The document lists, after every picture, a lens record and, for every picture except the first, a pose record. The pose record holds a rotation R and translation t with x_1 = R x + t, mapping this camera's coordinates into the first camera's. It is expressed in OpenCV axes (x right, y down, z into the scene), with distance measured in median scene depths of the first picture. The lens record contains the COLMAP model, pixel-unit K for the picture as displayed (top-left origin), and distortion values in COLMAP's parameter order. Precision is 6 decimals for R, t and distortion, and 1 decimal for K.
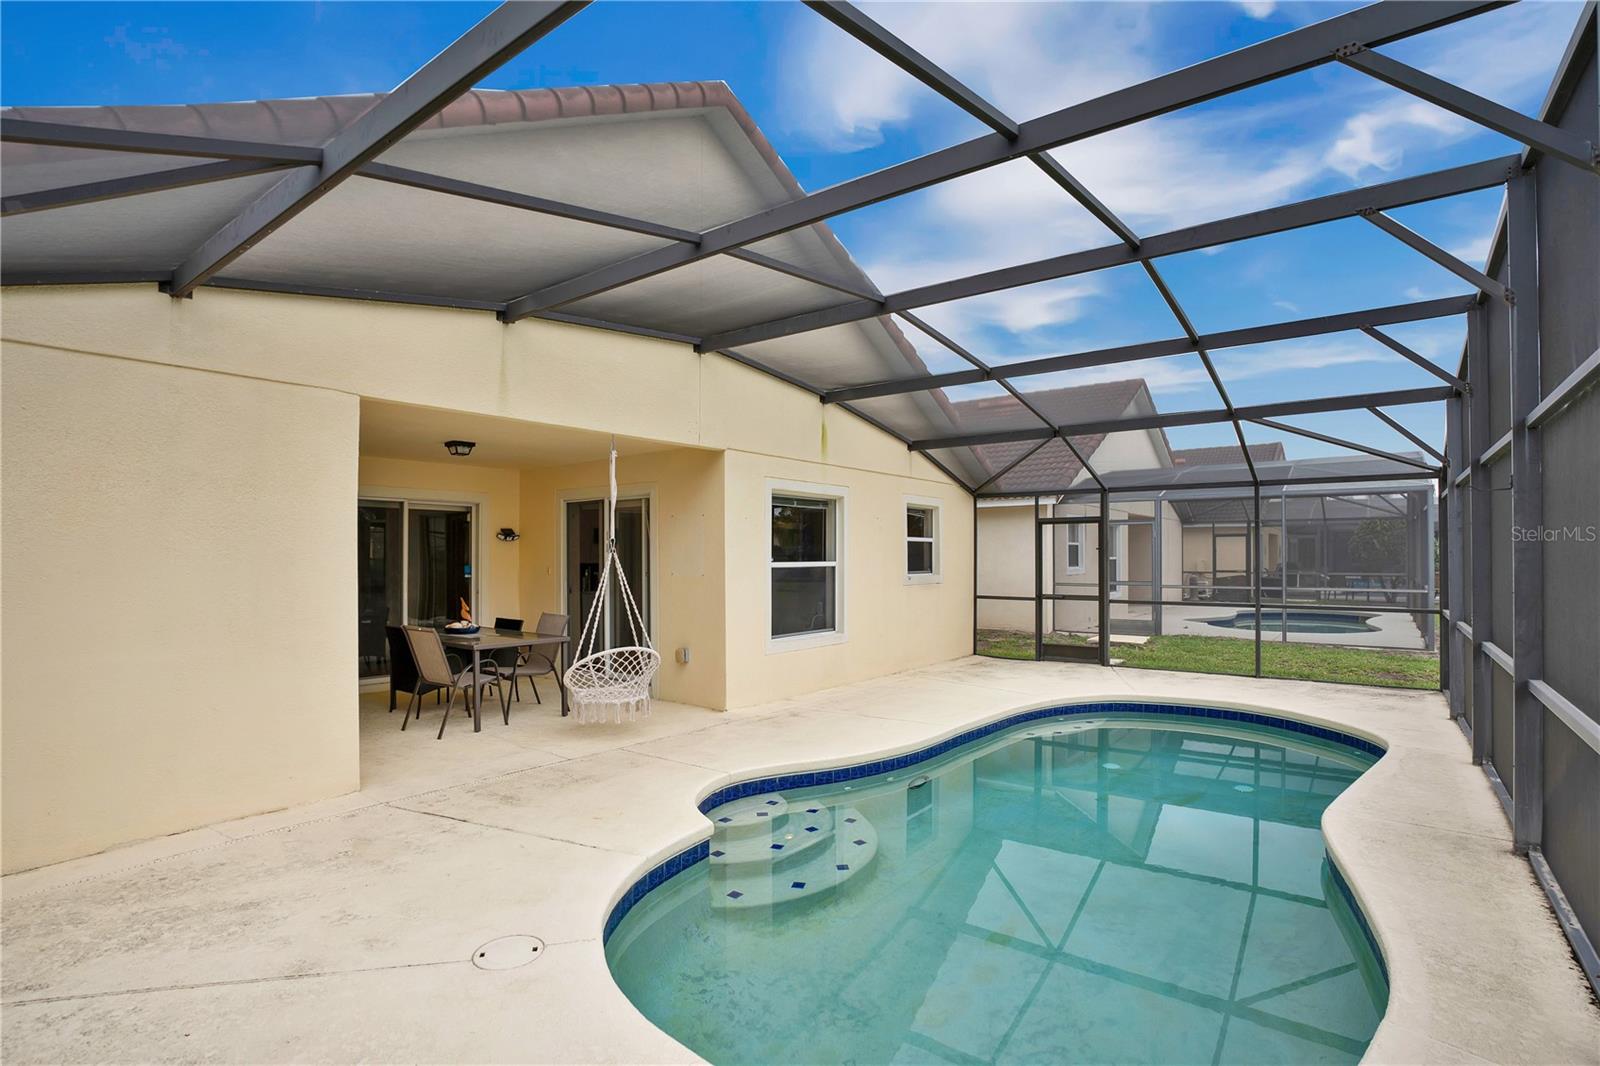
lens RADIAL K [[822.7, 0, 850.1], [0, 822.7, 528.0], [0, 0, 1]] dist [-0.086423, 0.042902]
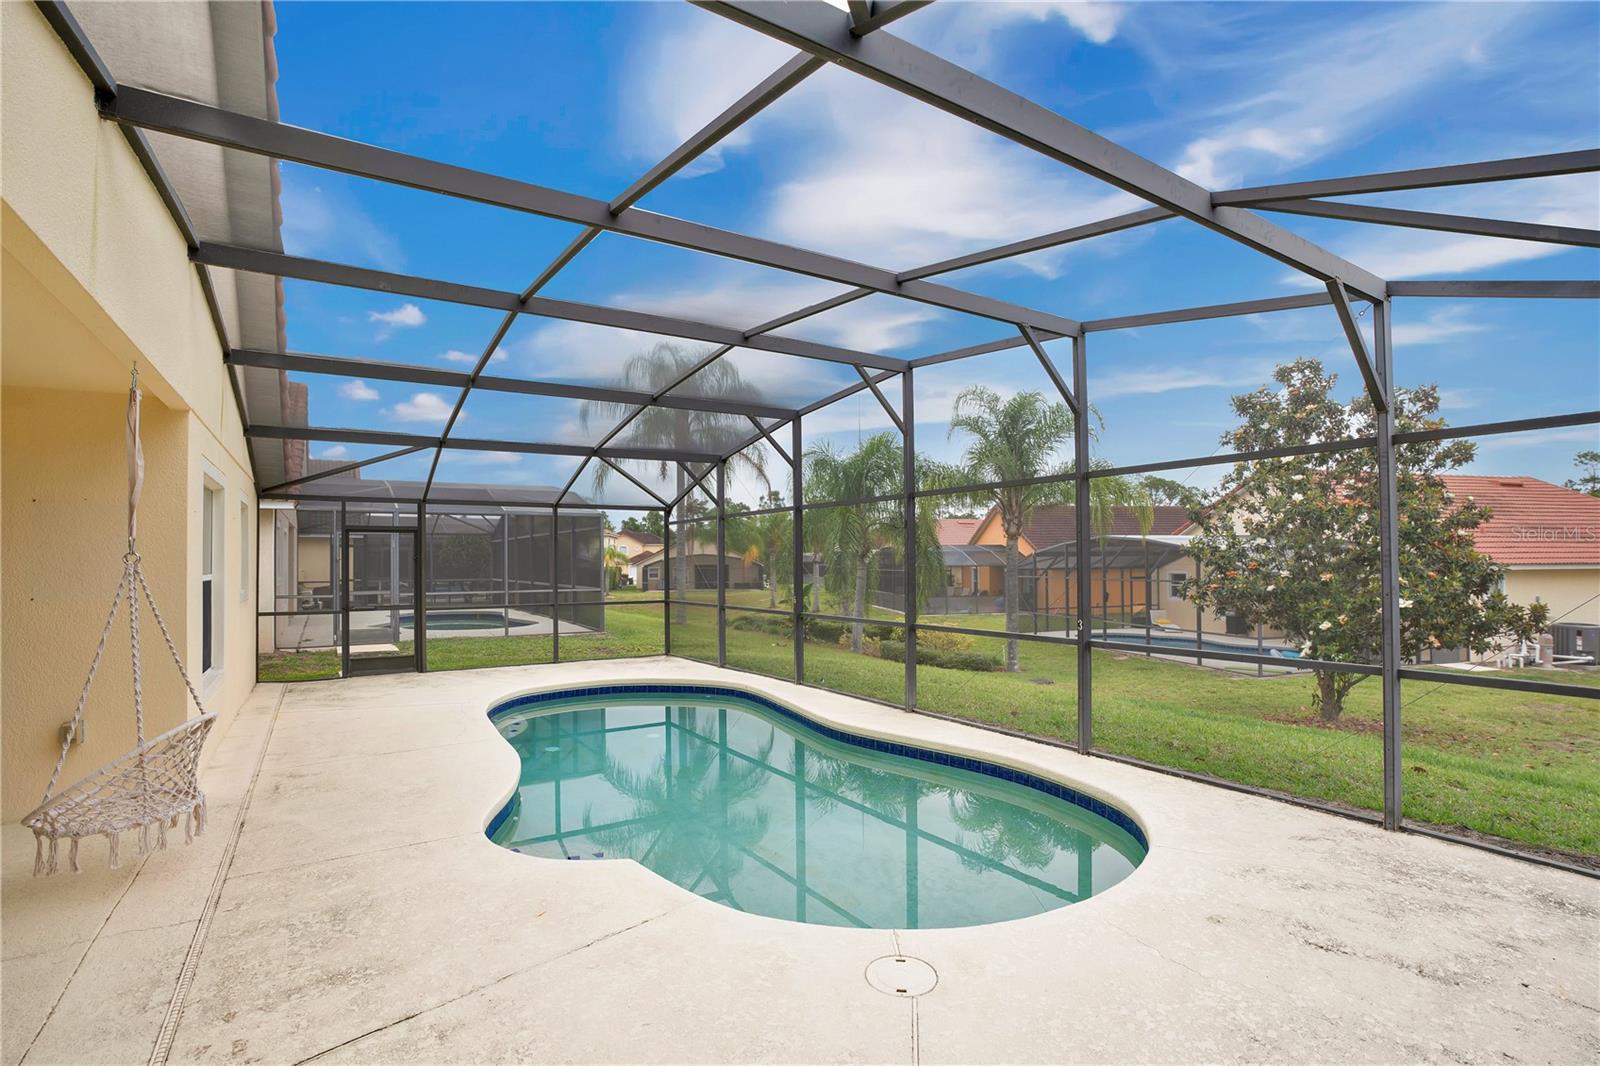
lens RADIAL K [[748.5, 0, 787.6], [0, 748.5, 531.8], [0, 0, 1]] dist [-0.073719, 0.030051]
pose [[0.351448, 0.033574, 0.935605, -0.552960], [-0.021901, 0.999378, -0.027635, 0.012049], [-0.935951, -0.010778, 0.351965, 0.348363]]
